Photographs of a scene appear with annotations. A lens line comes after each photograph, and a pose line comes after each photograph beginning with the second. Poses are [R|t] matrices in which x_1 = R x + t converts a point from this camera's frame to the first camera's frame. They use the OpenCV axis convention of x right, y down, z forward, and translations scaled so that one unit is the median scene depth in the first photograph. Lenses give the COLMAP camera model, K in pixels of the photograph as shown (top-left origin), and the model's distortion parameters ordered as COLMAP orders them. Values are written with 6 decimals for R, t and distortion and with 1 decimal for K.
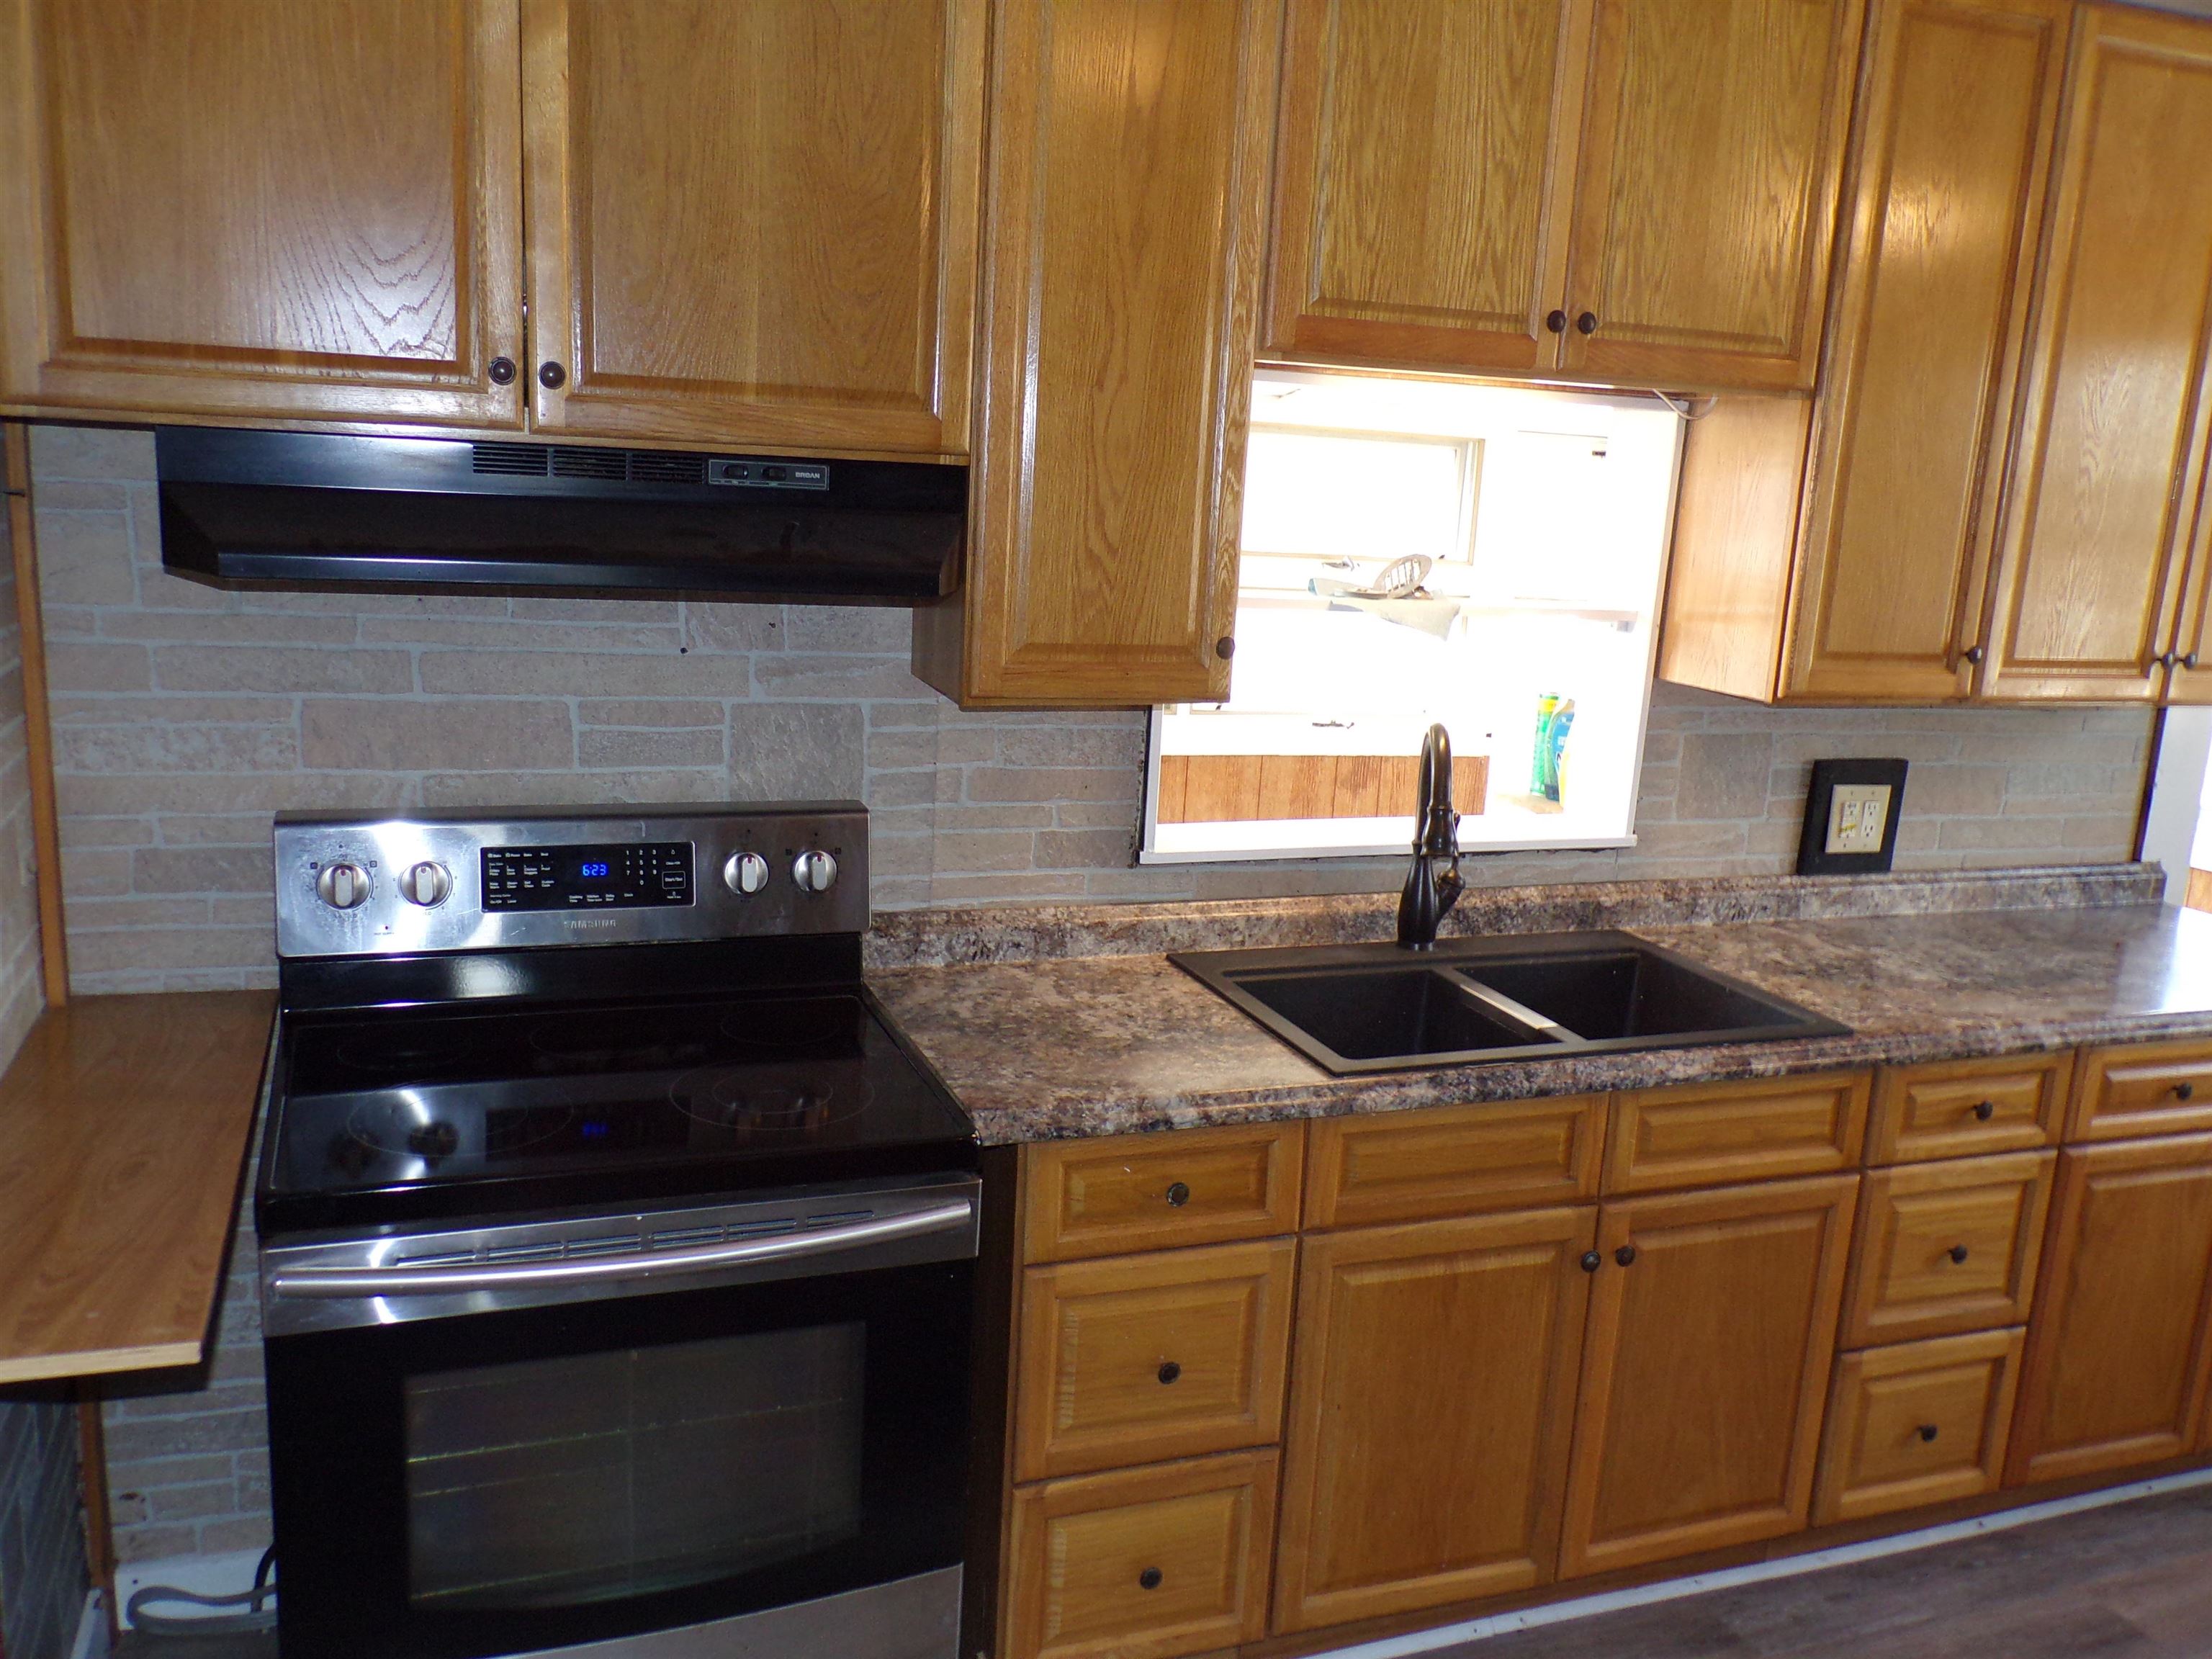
lens RADIAL K [[1815.8, 0, 1095.0], [0, 1815.8, 844.4], [0, 0, 1]] dist [0.000337, -0.013468]
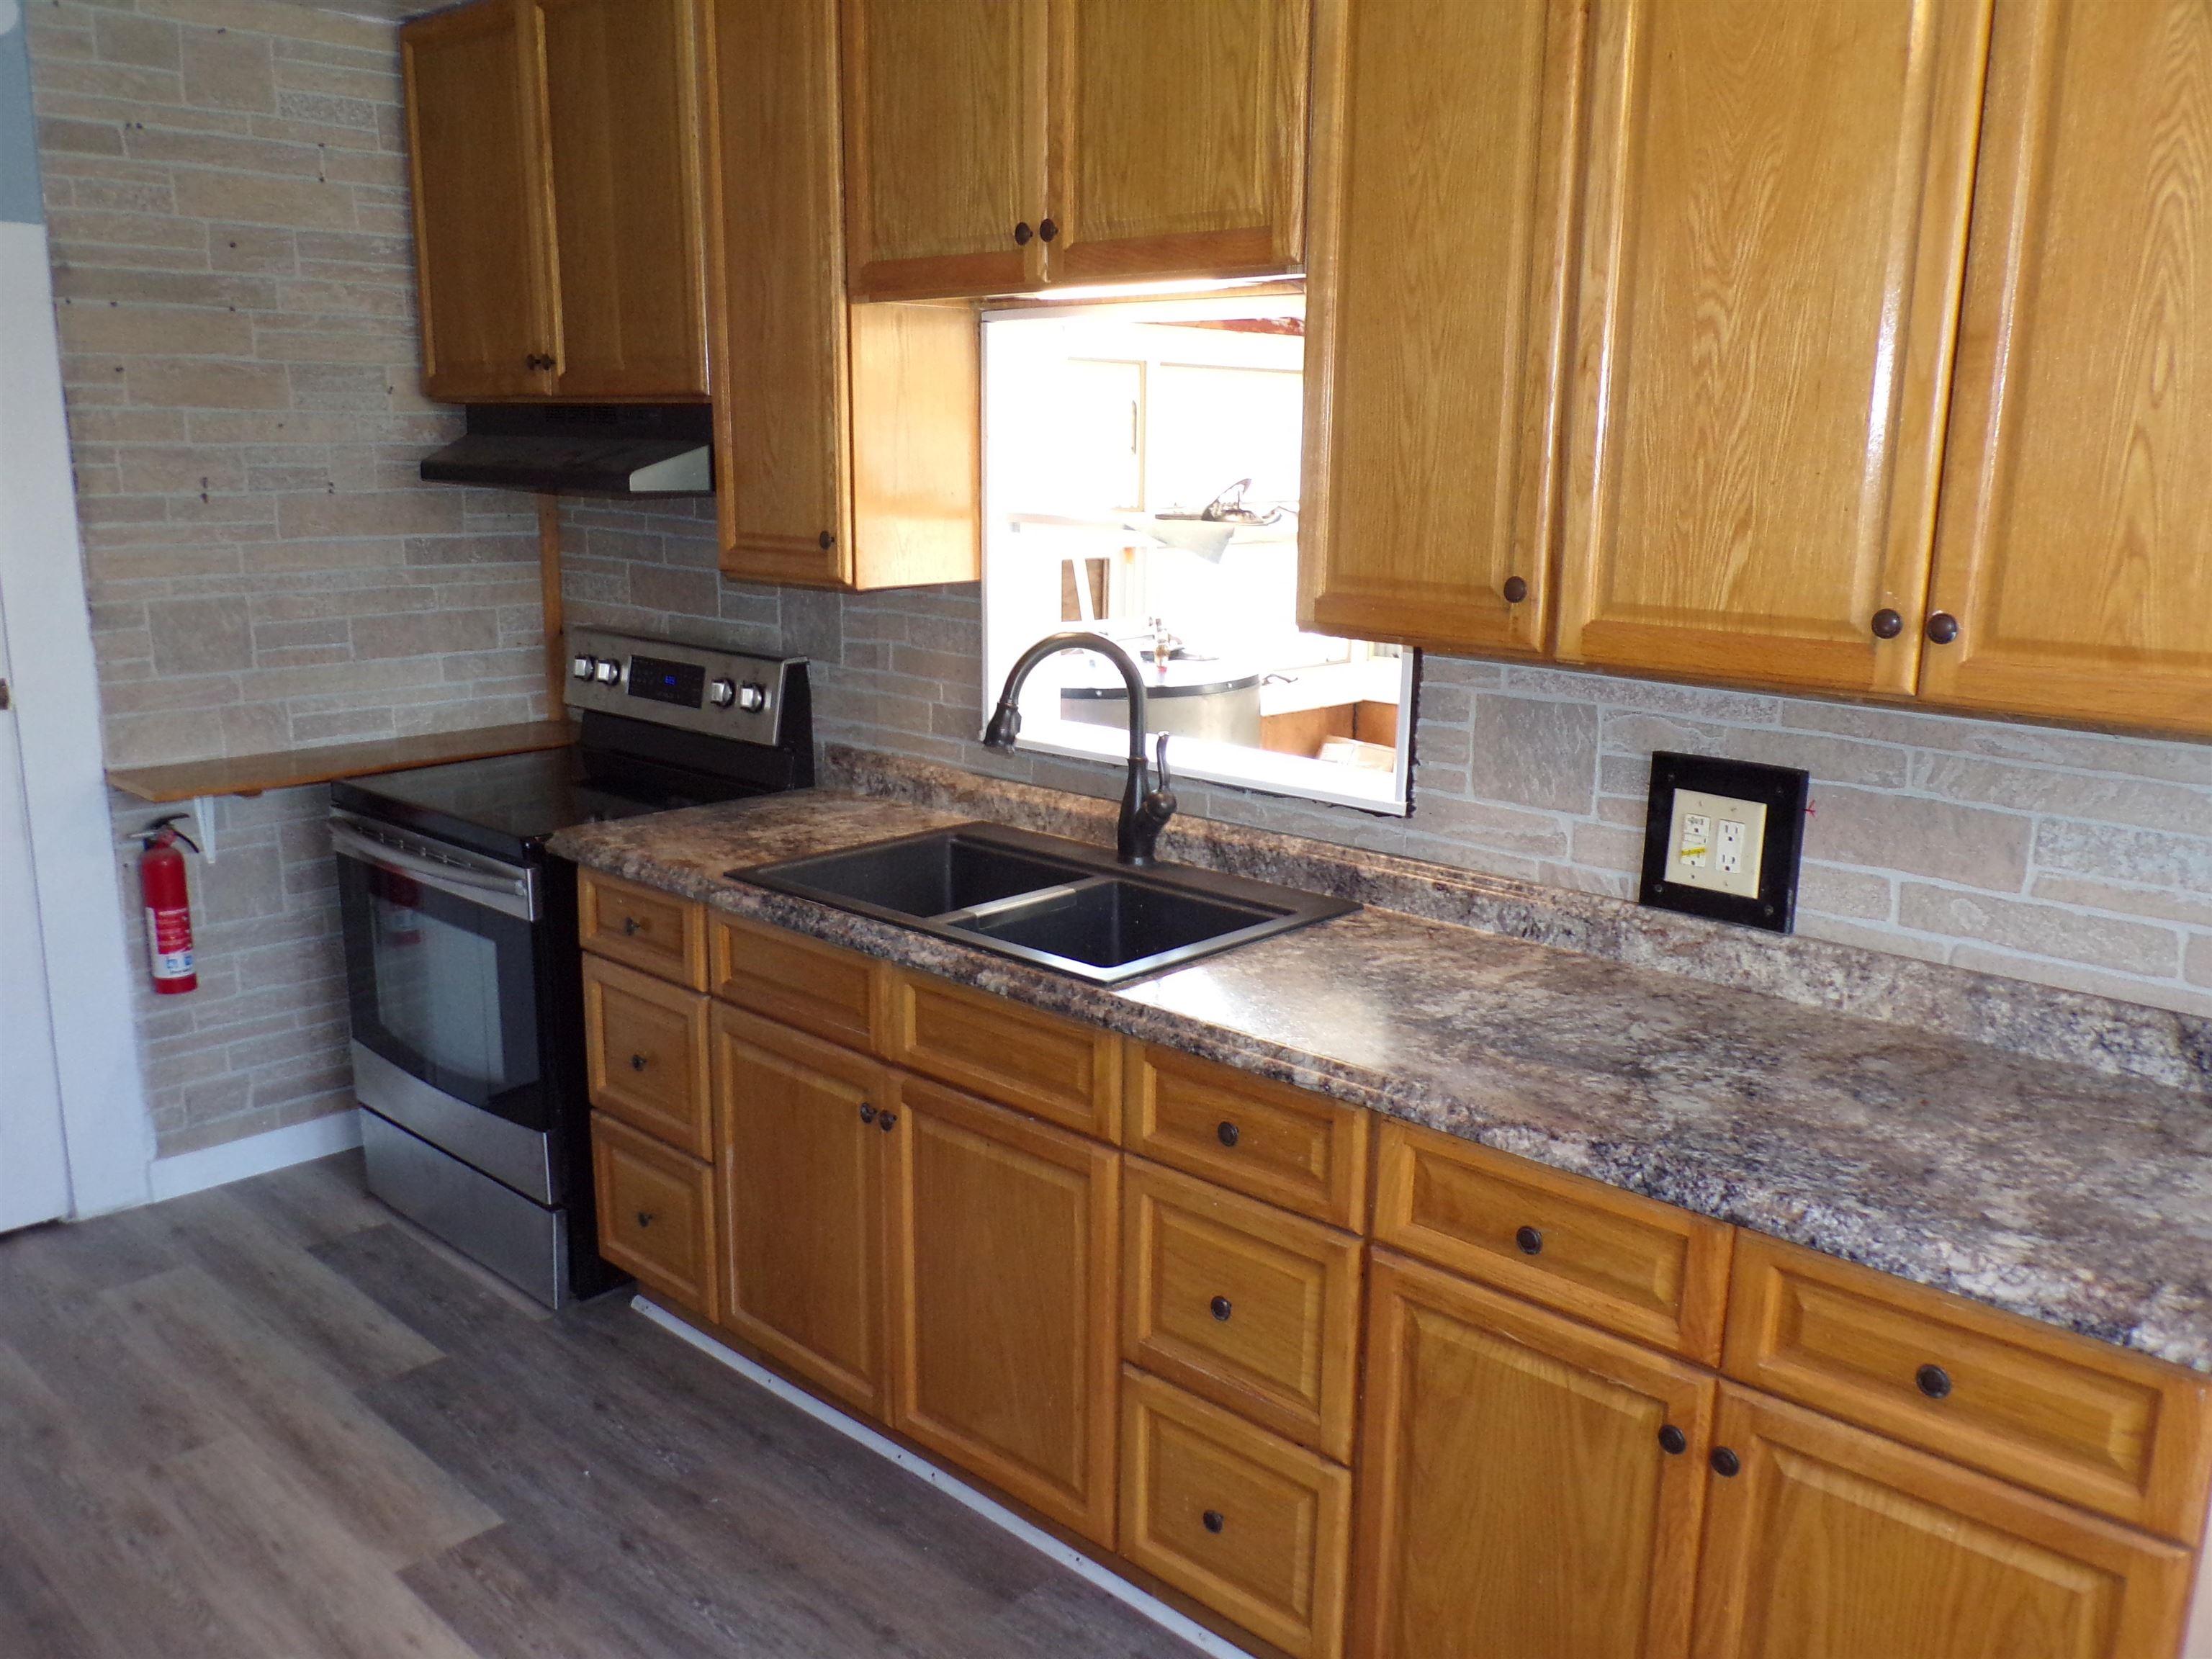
lens RADIAL K [[1821.1, 0, 1116.1], [0, 1821.1, 824.1], [0, 0, 1]] dist [0.001622, 0.001404]
pose [[0.448908, 0.140874, -0.882404, 0.971569], [-0.185474, 0.980678, 0.062206, -0.022728], [0.874117, 0.135739, 0.466363, 0.470164]]
